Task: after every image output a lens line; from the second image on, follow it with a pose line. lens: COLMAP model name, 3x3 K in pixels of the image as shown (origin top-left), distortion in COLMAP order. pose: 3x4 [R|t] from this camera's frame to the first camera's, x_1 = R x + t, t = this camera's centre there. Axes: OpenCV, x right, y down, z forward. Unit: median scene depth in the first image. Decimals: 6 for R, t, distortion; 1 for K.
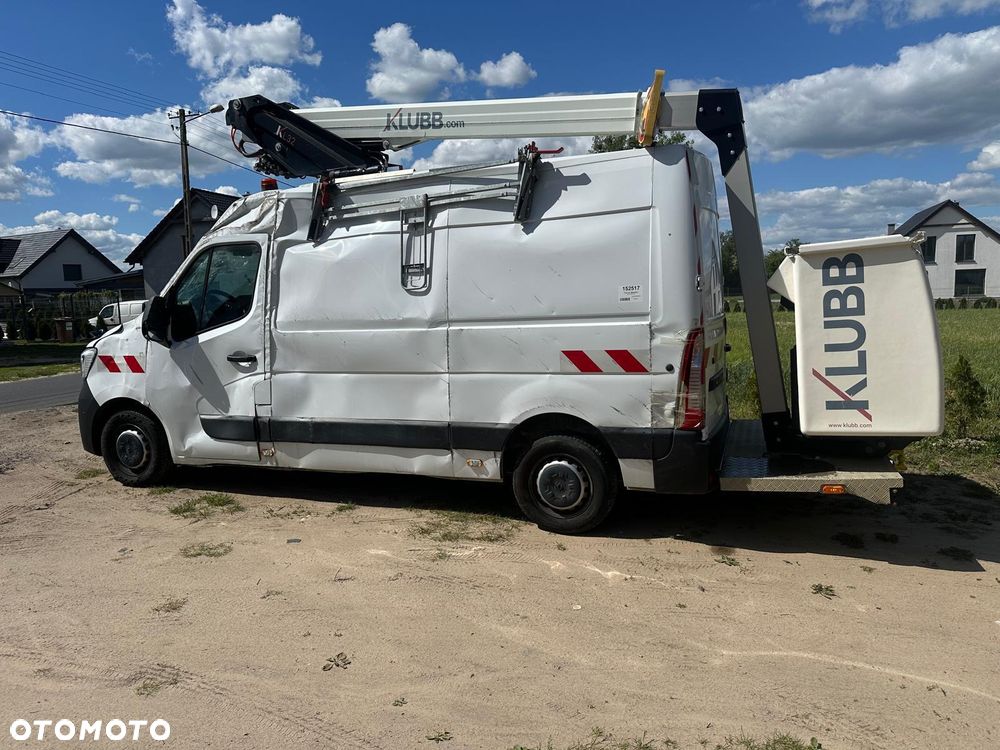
lens RADIAL K [[680.9, 0, 518.5], [0, 680.9, 373.1], [0, 0, 1]] dist [0.139817, -0.177680]
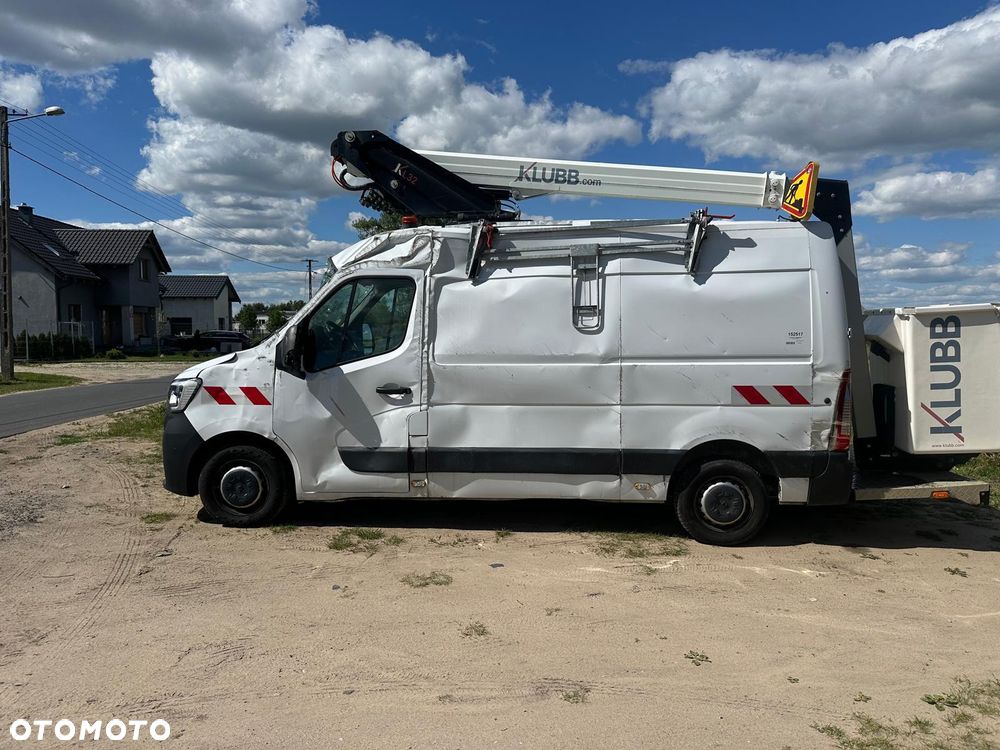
lens RADIAL K [[680.9, 0, 518.5], [0, 680.9, 373.1], [0, 0, 1]] dist [0.139817, -0.177680]
pose [[0.950634, 0.017176, 0.309838, -0.563575], [-0.000185, 0.998498, -0.054785, 0.009048], [-0.310314, 0.052023, 0.949210, -0.003165]]
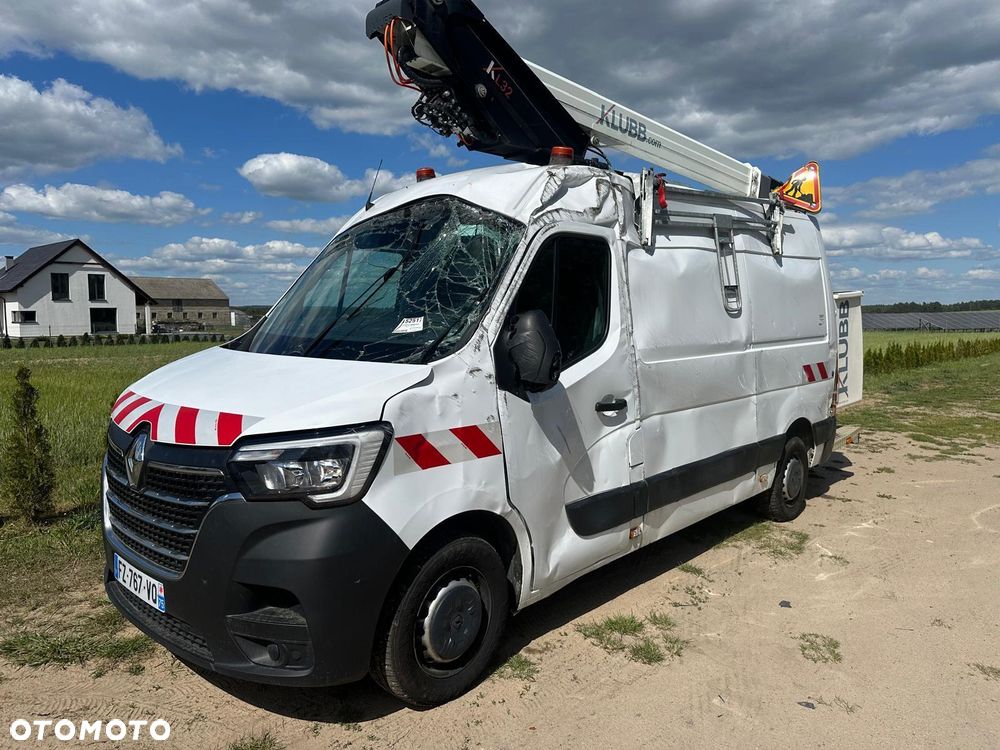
lens RADIAL K [[684.5, 0, 500.0], [0, 684.5, 375.0], [0, 0, 1]] dist [0.042872, -0.000952]
pose [[0.400114, -0.050501, 0.915073, -1.114465], [0.097280, 0.995180, 0.012387, -0.073263], [-0.911288, 0.084062, 0.403099, 0.868961]]
